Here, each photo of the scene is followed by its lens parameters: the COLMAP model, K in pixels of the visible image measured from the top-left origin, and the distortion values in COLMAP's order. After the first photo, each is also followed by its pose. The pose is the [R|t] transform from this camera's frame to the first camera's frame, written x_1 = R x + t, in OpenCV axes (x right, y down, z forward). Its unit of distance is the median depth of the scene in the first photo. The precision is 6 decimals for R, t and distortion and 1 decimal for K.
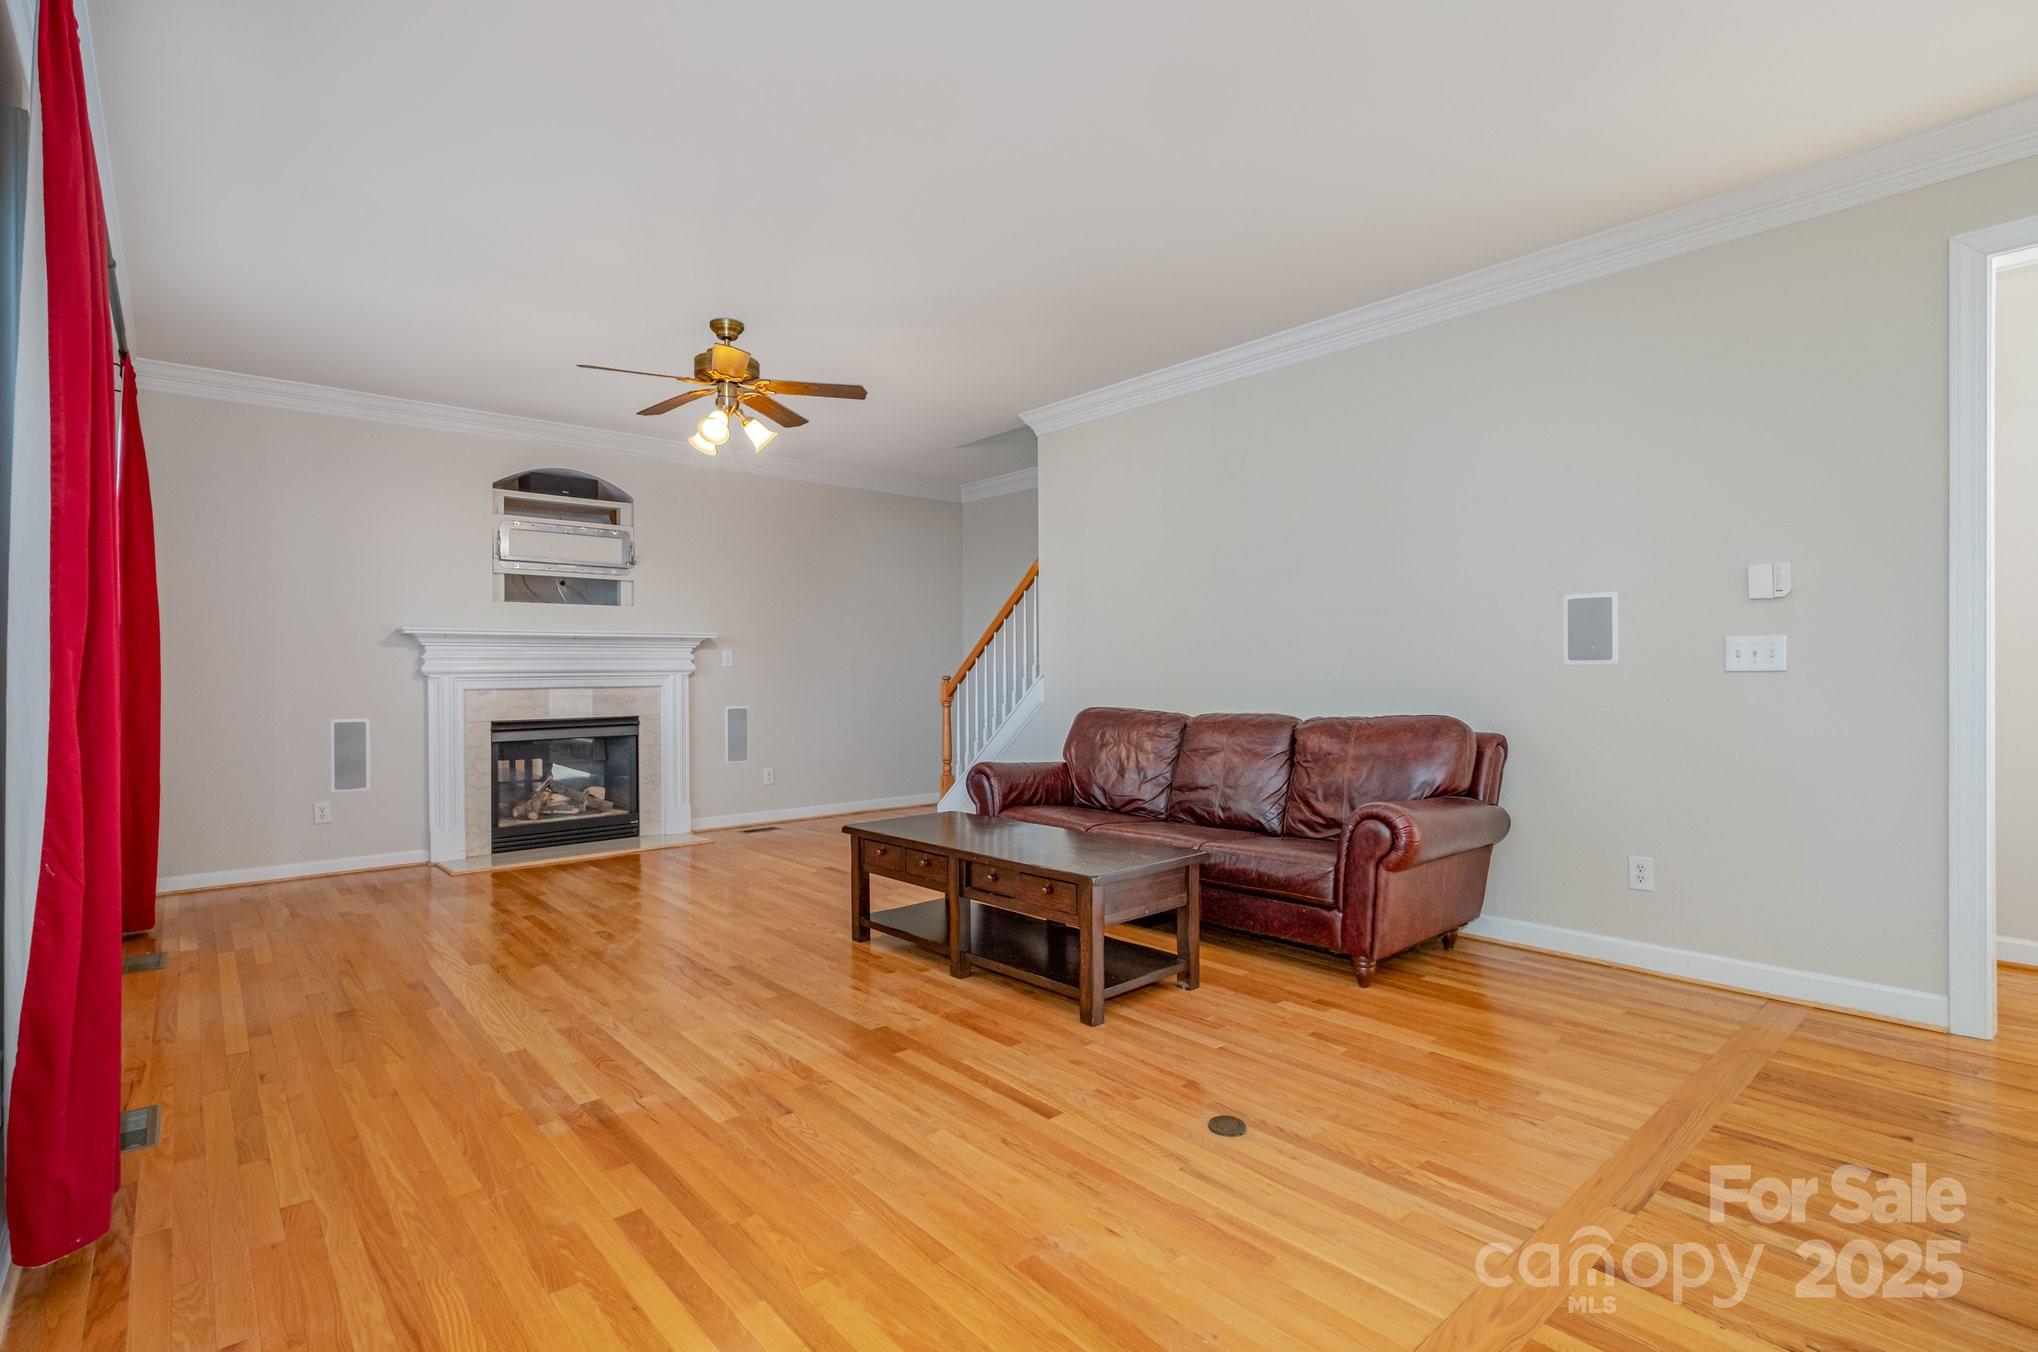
lens RADIAL K [[956.2, 0, 1008.7], [0, 956.2, 680.3], [0, 0, 1]] dist [-0.002505, -0.000017]
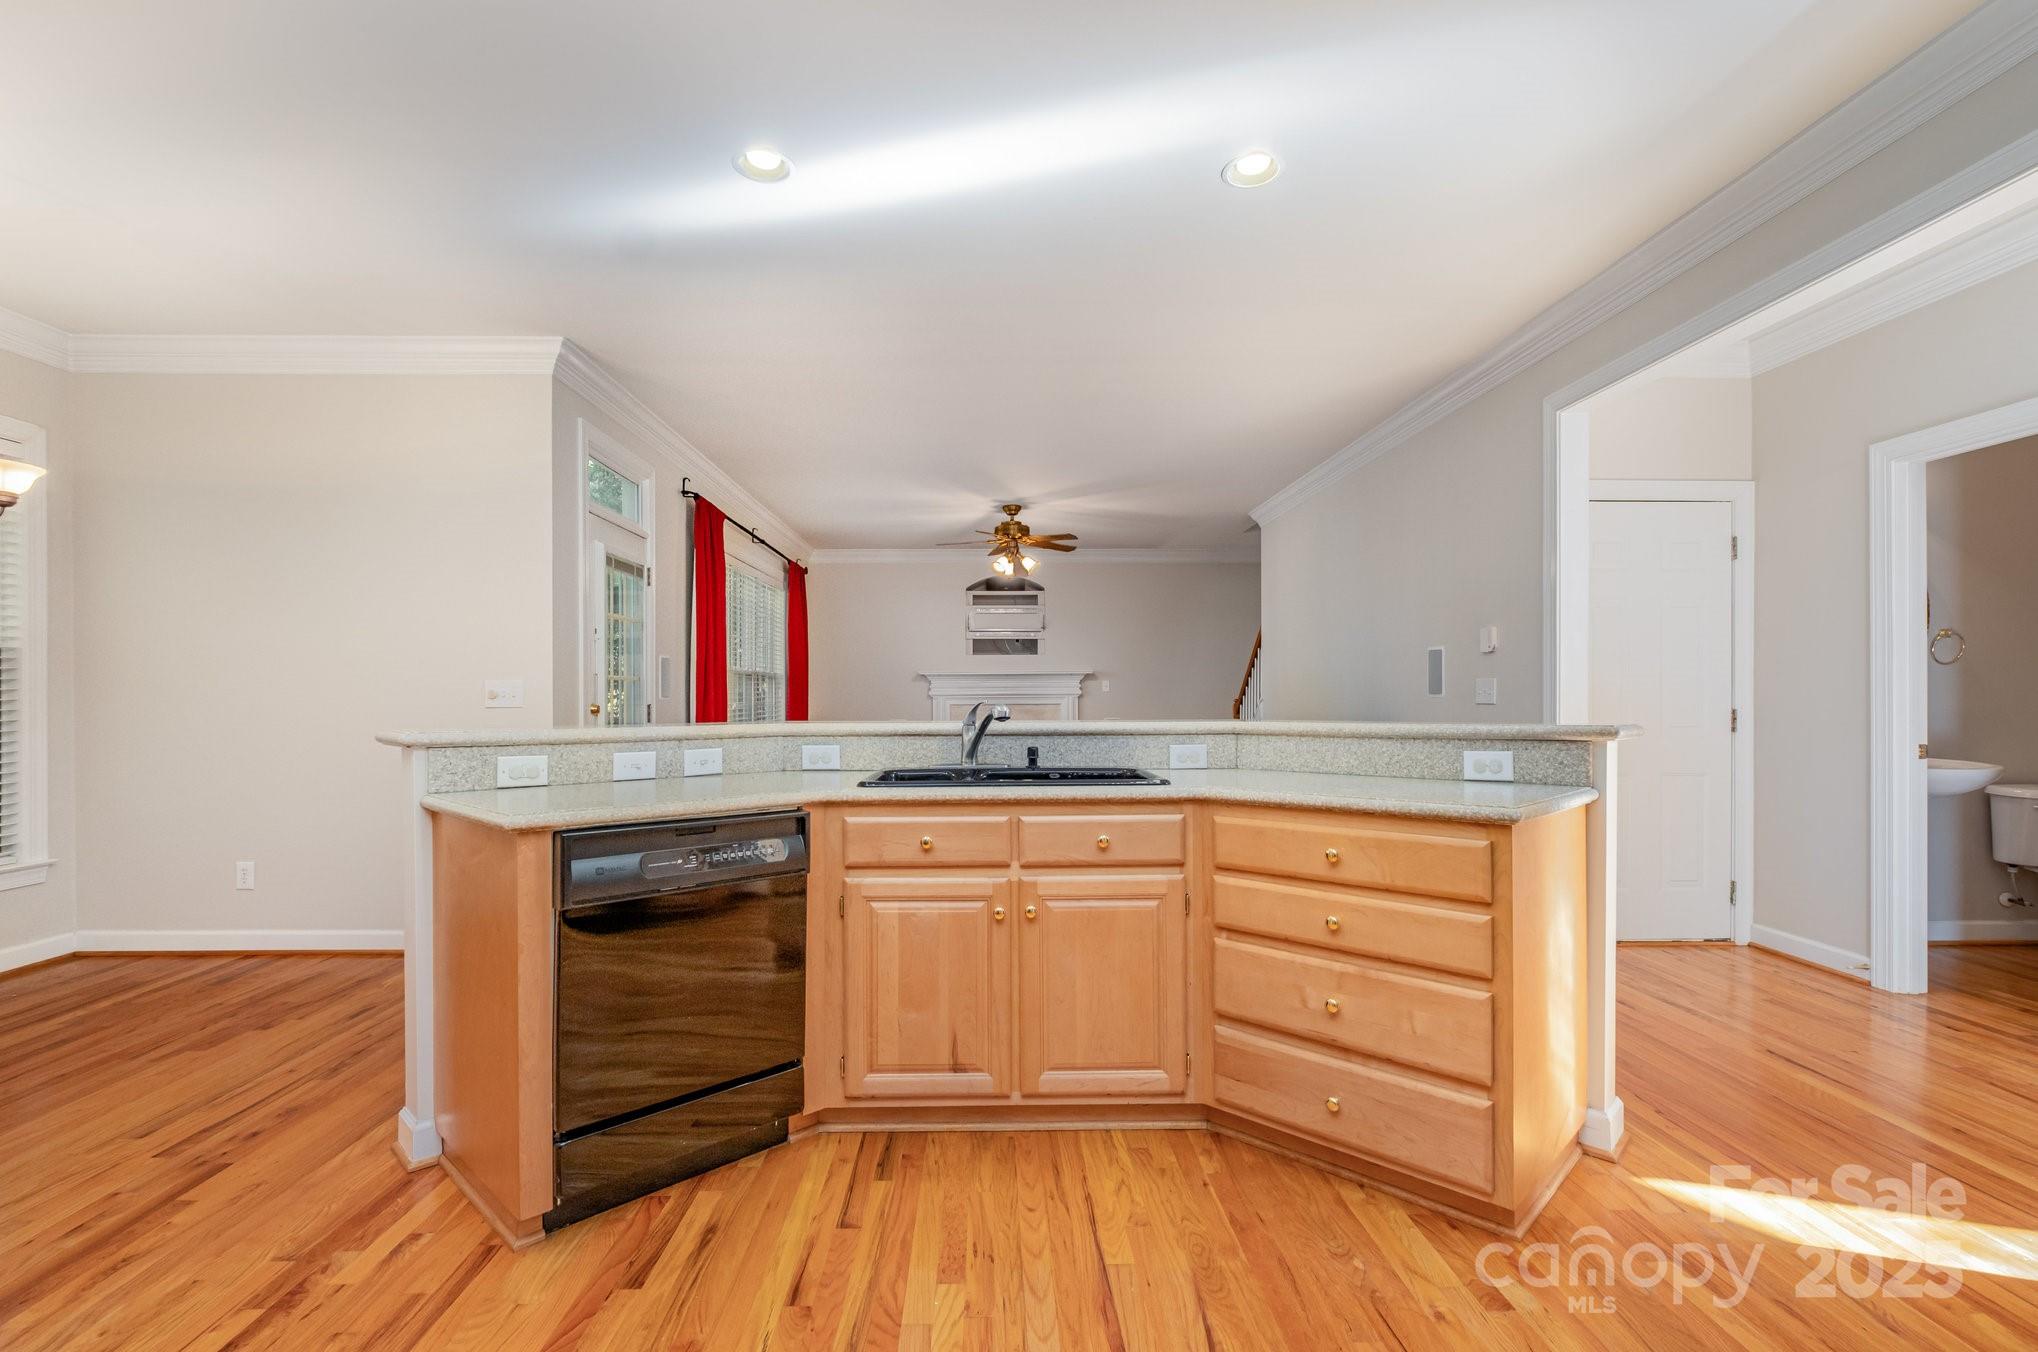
lens RADIAL K [[921.2, 0, 1003.0], [0, 921.2, 698.9], [0, 0, 1]] dist [-0.001765, -0.000297]
pose [[0.769299, 0.008092, -0.638837, 0.626124], [-0.006078, 0.999967, 0.005348, -0.011460], [0.638860, -0.000231, 0.769323, -0.280445]]
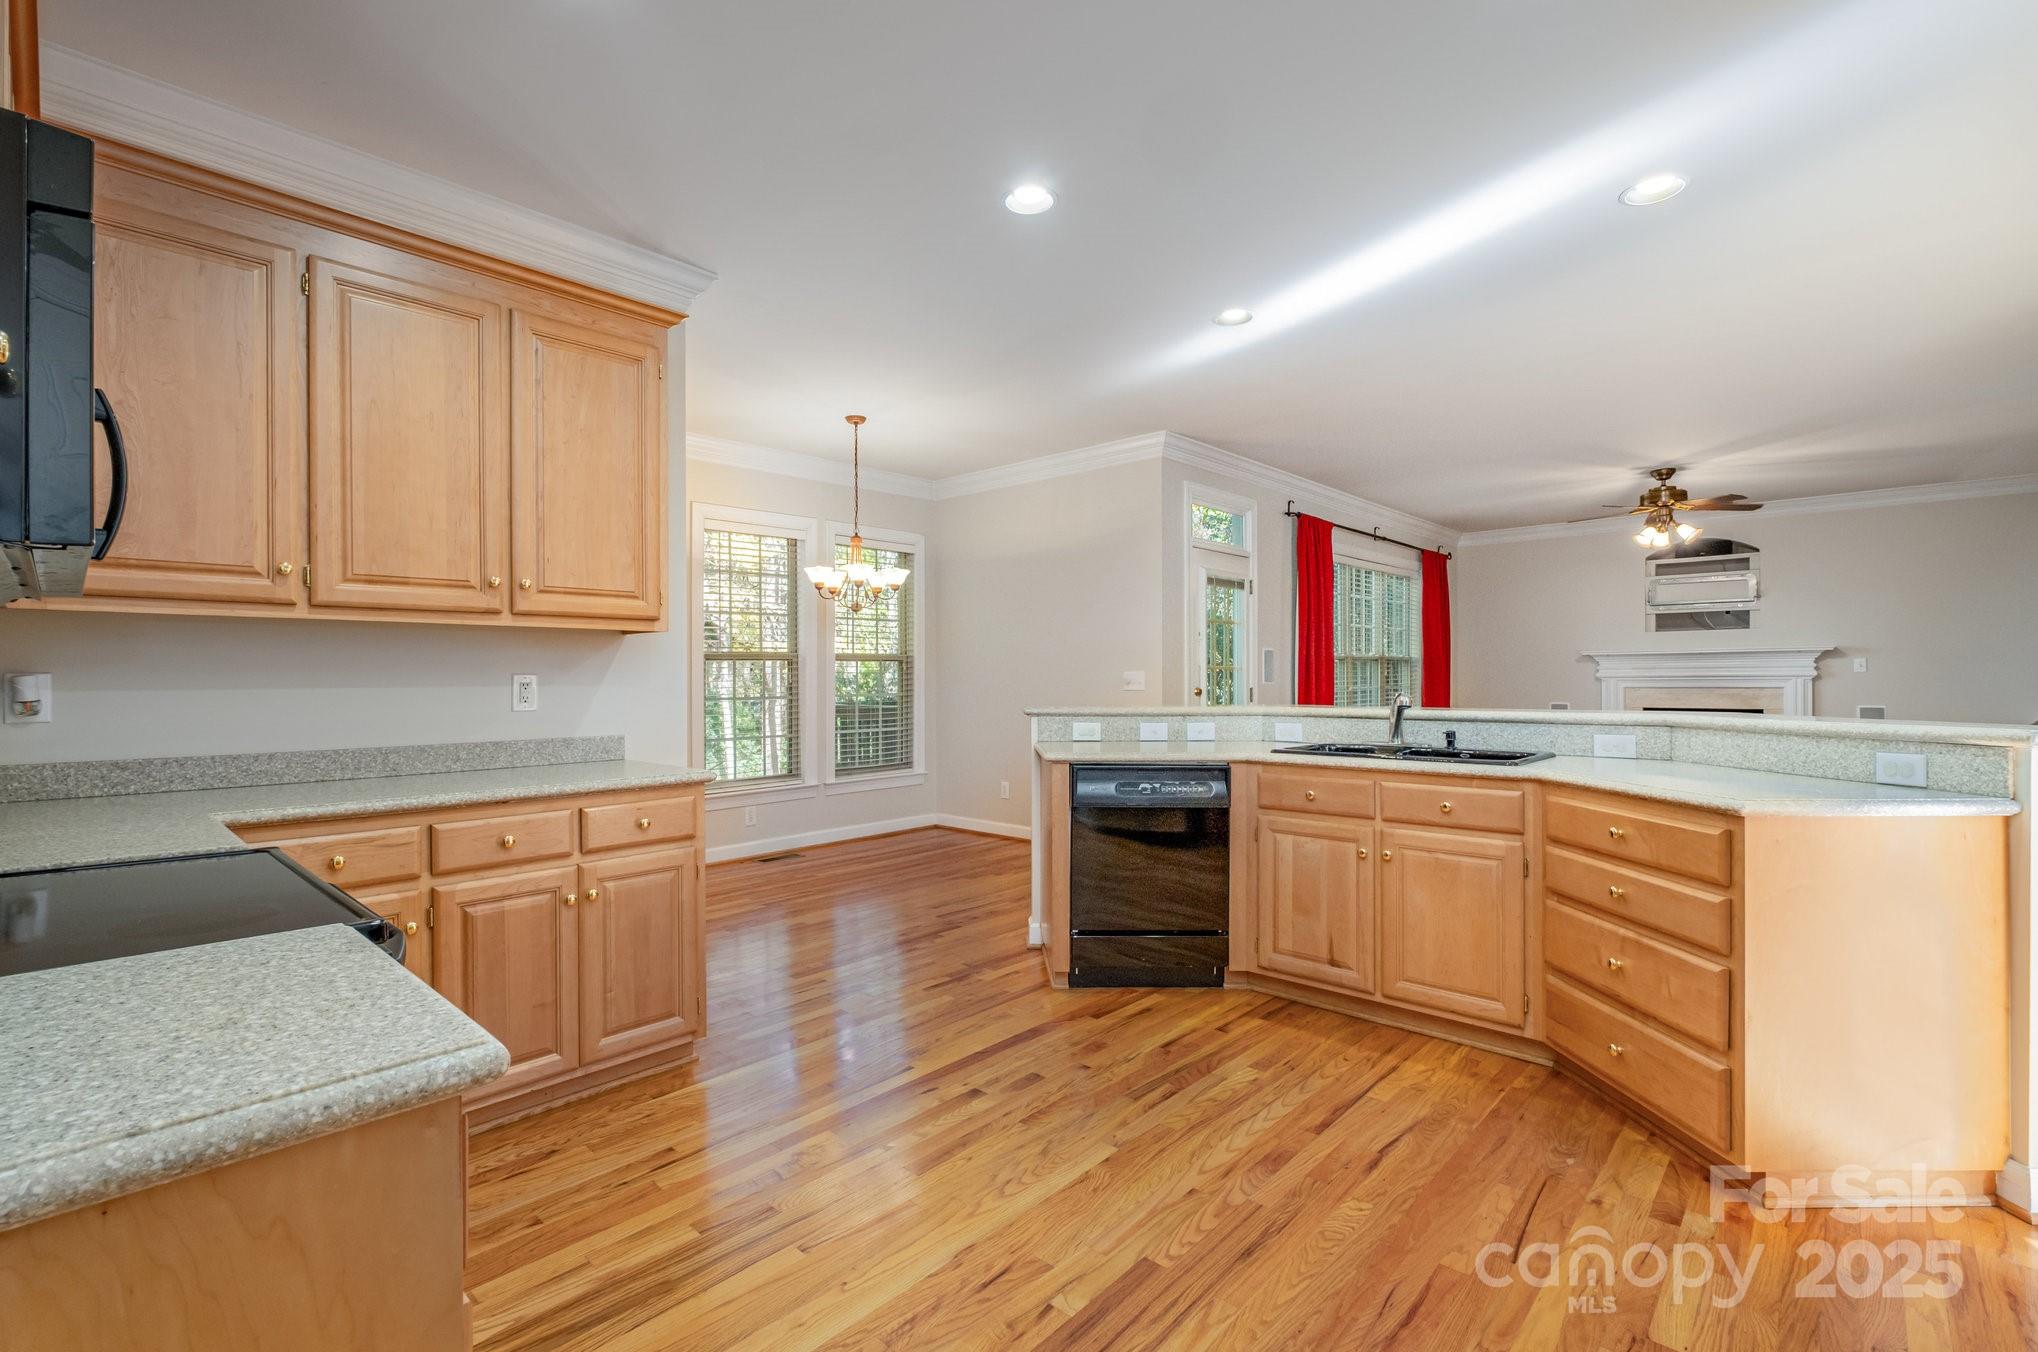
lens RADIAL K [[907.6, 0, 997.7], [0, 907.6, 673.9], [0, 0, 1]] dist [-0.003914, -0.001352]
pose [[0.102401, 0.005928, -0.994726, 0.878663], [0.000054, 0.999982, 0.005965, -0.023320], [0.994743, -0.000664, 0.102398, -0.235689]]
